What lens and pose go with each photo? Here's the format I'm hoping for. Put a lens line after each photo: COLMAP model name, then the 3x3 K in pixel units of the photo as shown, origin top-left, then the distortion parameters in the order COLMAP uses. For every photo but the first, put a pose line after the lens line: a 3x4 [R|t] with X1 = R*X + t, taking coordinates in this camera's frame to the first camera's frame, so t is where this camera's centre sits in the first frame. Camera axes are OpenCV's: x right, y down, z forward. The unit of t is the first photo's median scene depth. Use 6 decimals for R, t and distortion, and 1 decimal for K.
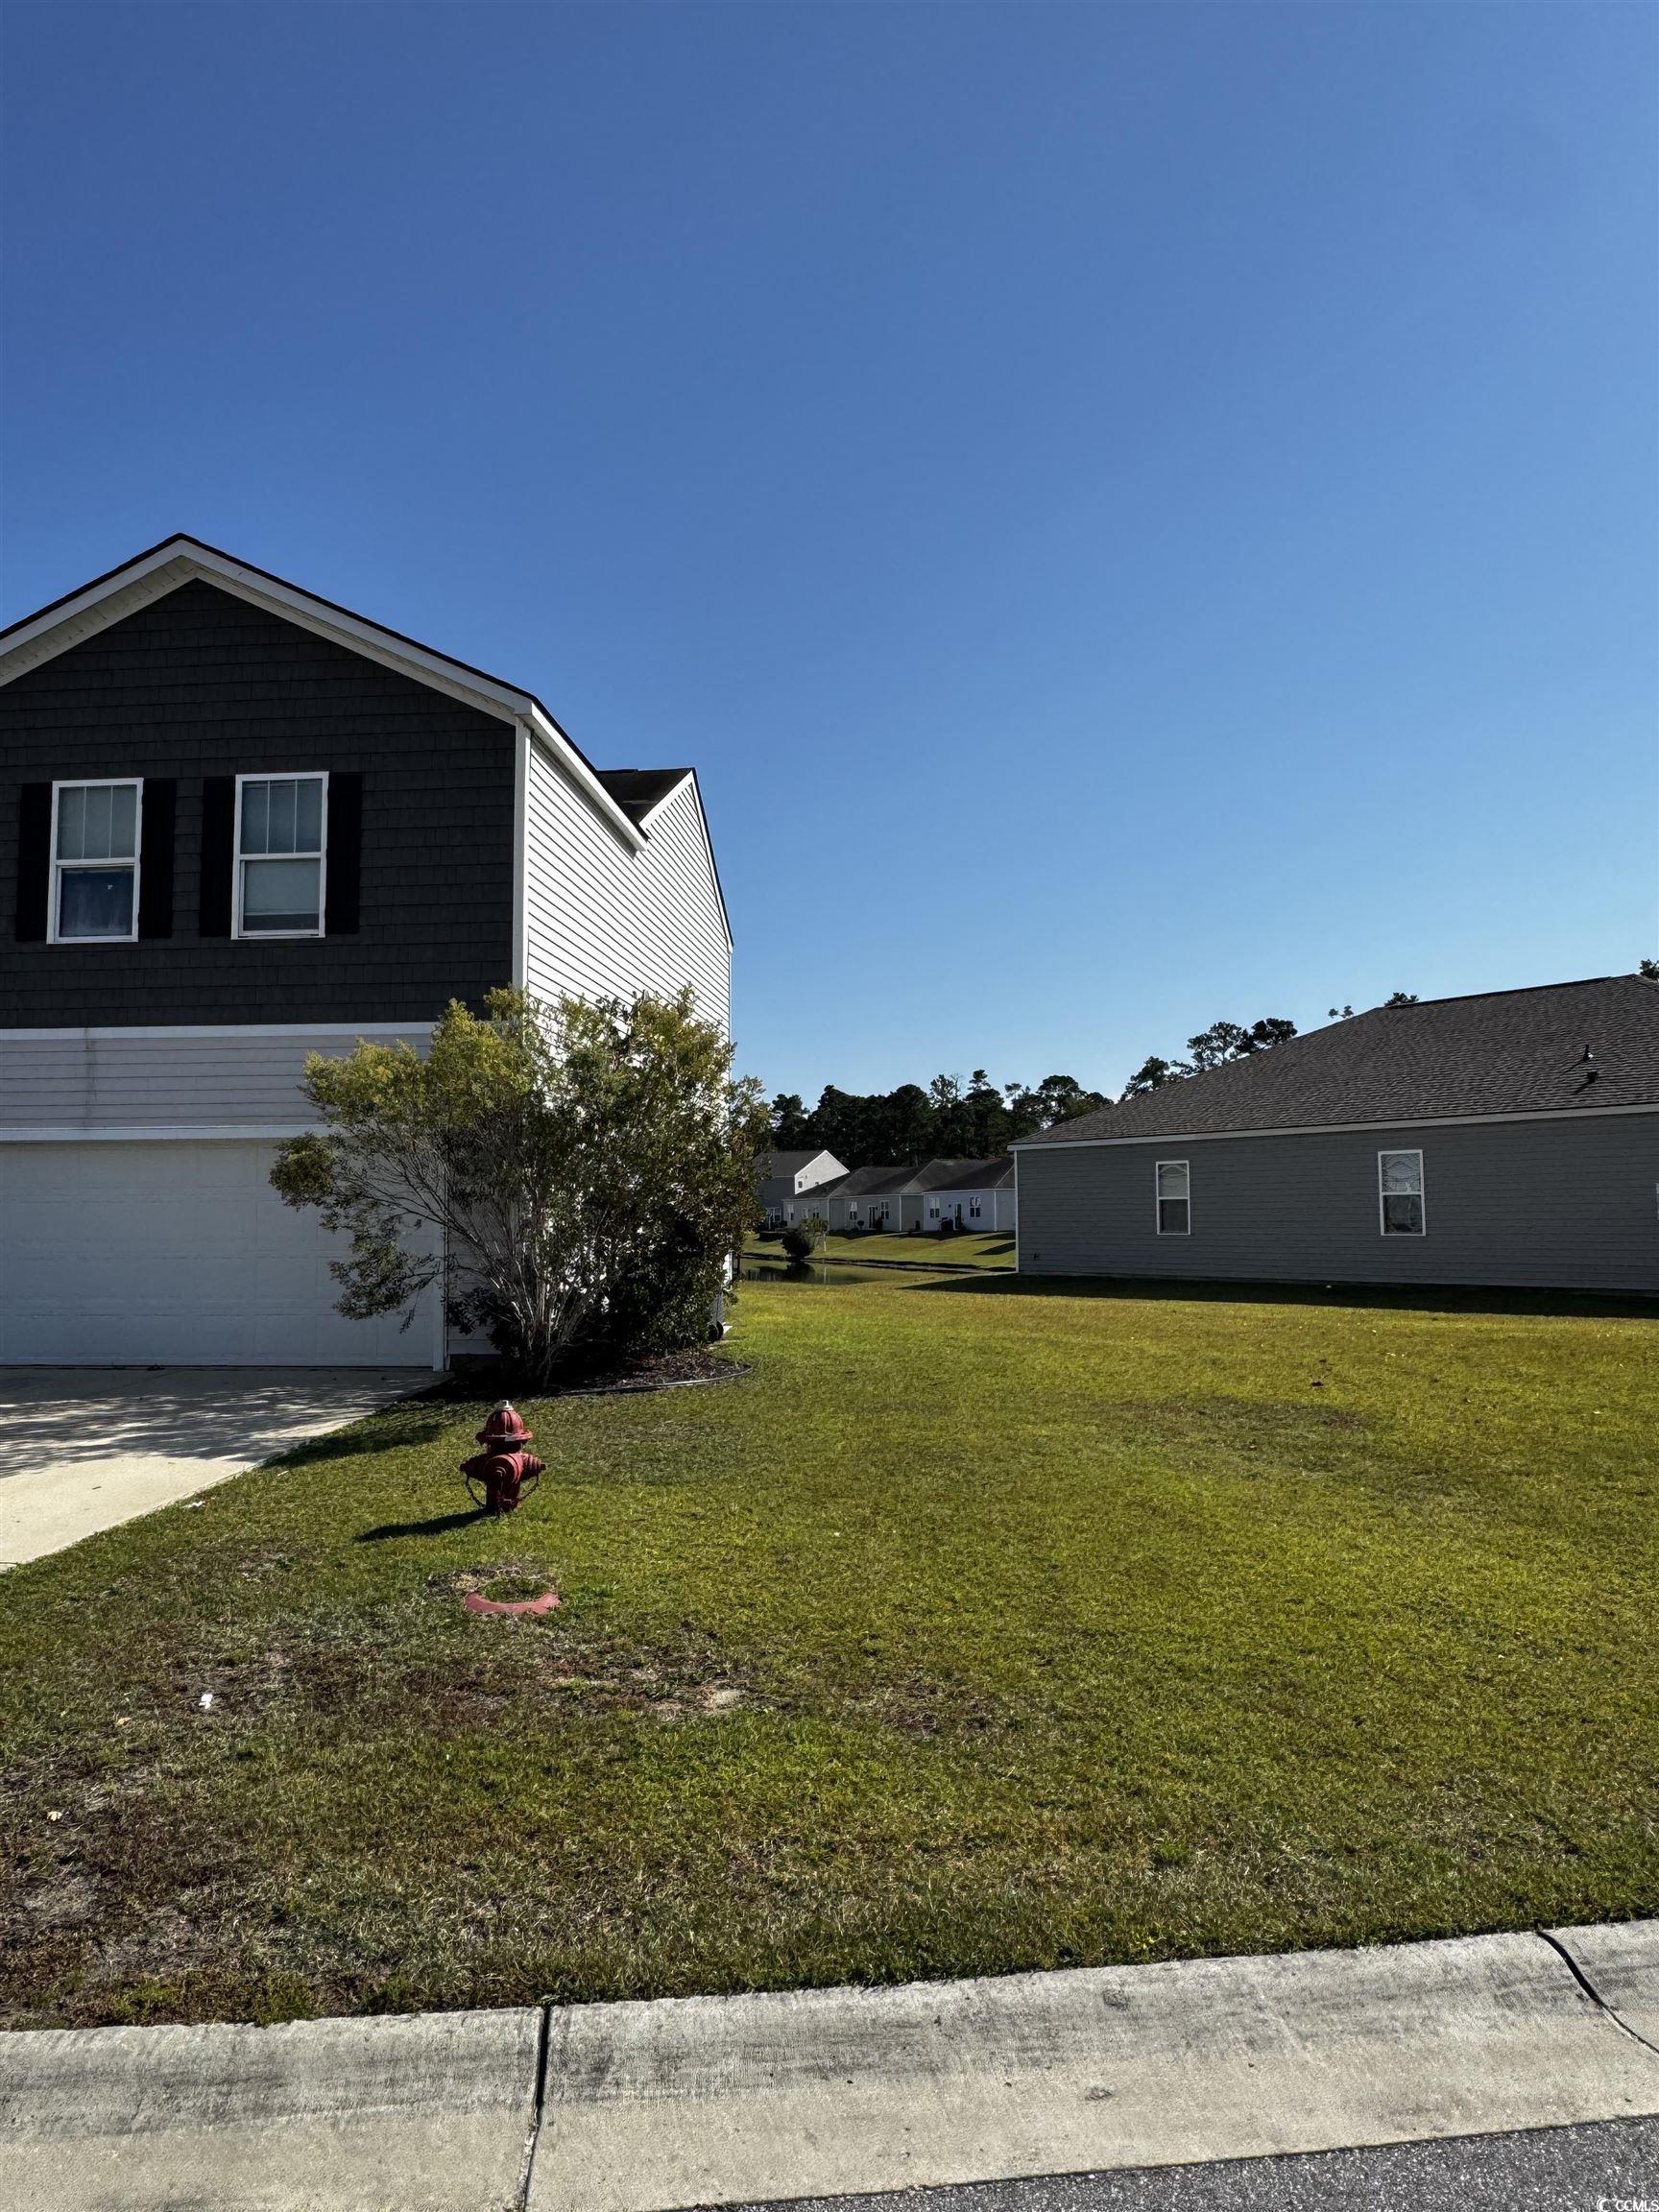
lens RADIAL K [[1493.5, 0, 827.7], [0, 1493.5, 1096.3], [0, 0, 1]] dist [-0.036708, 0.038525]
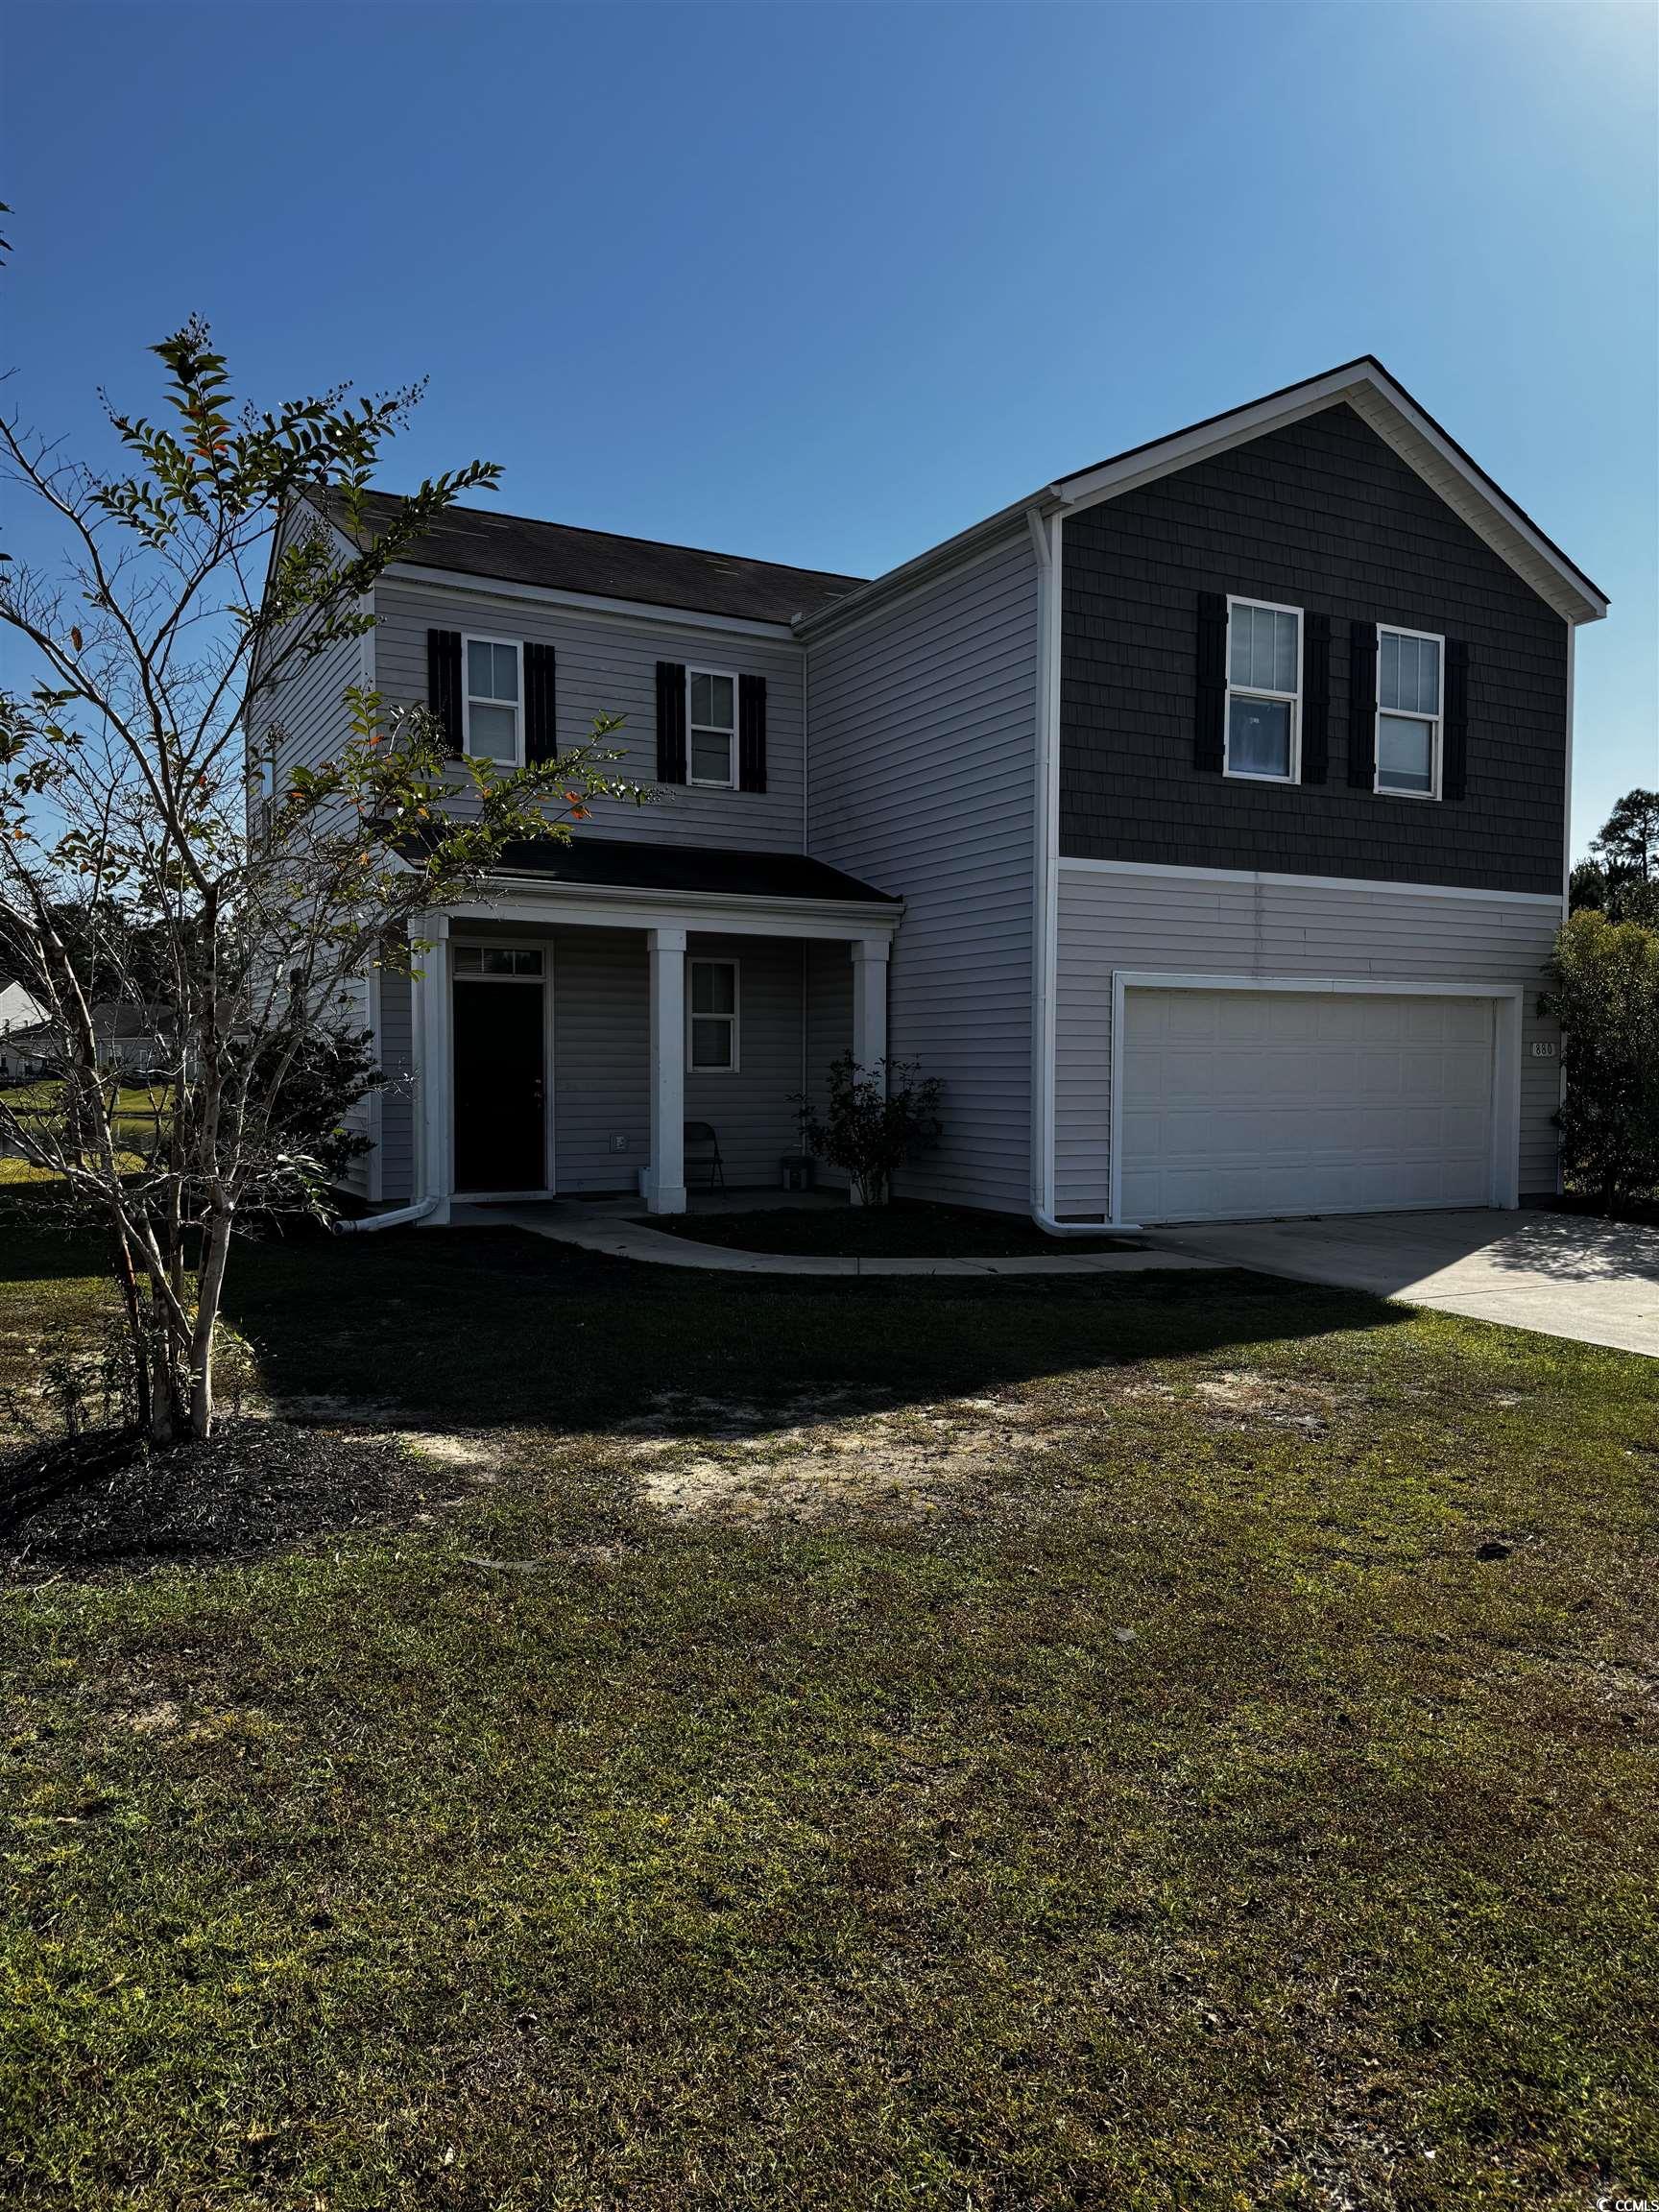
lens RADIAL K [[1551.7, 0, 825.0], [0, 1551.7, 1119.0], [0, 0, 1]] dist [0.148195, -0.292584]
pose [[0.847627, -0.002299, 0.530588, -1.439209], [-0.049914, 0.995211, 0.084051, 0.046433], [-0.528240, -0.097727, 0.843452, 0.317360]]
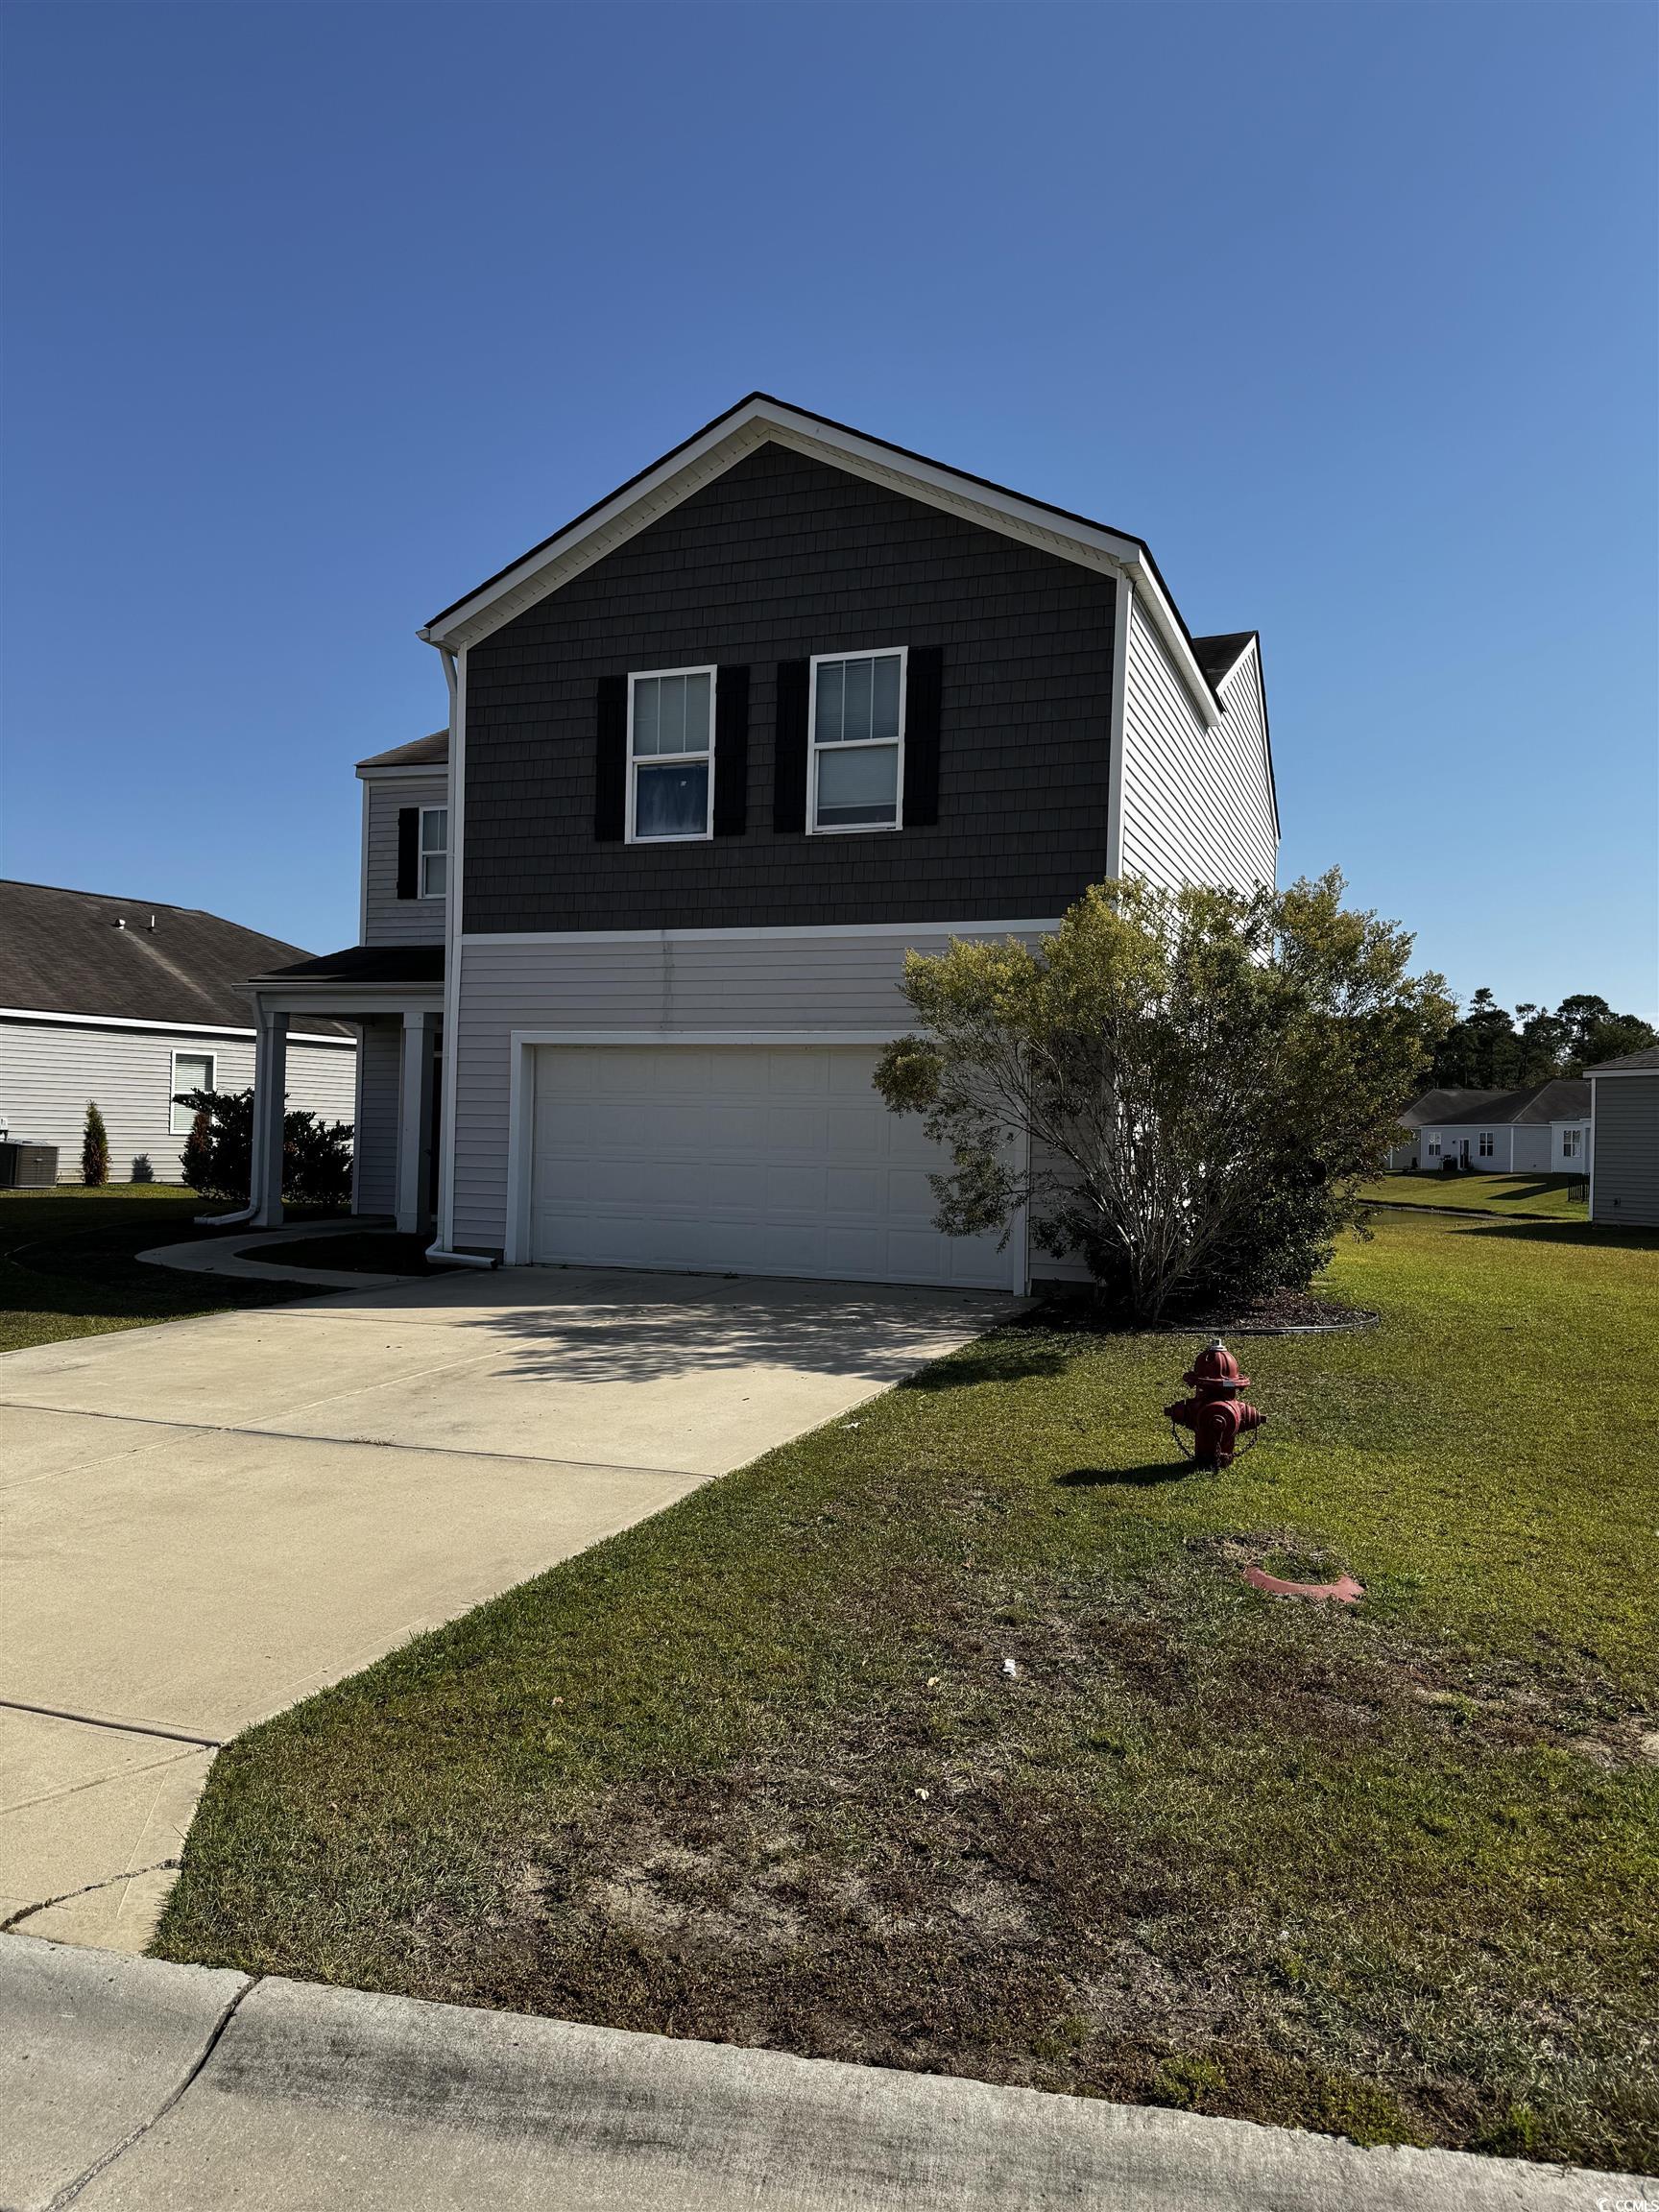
lens RADIAL K [[1551.7, 0, 825.0], [0, 1551.7, 1119.0], [0, 0, 1]] dist [0.148195, -0.292584]
pose [[0.956320, 0.026524, -0.291115, -0.105968], [-0.007395, 0.997751, 0.066616, 0.010765], [0.292228, -0.061553, 0.954366, 0.042733]]
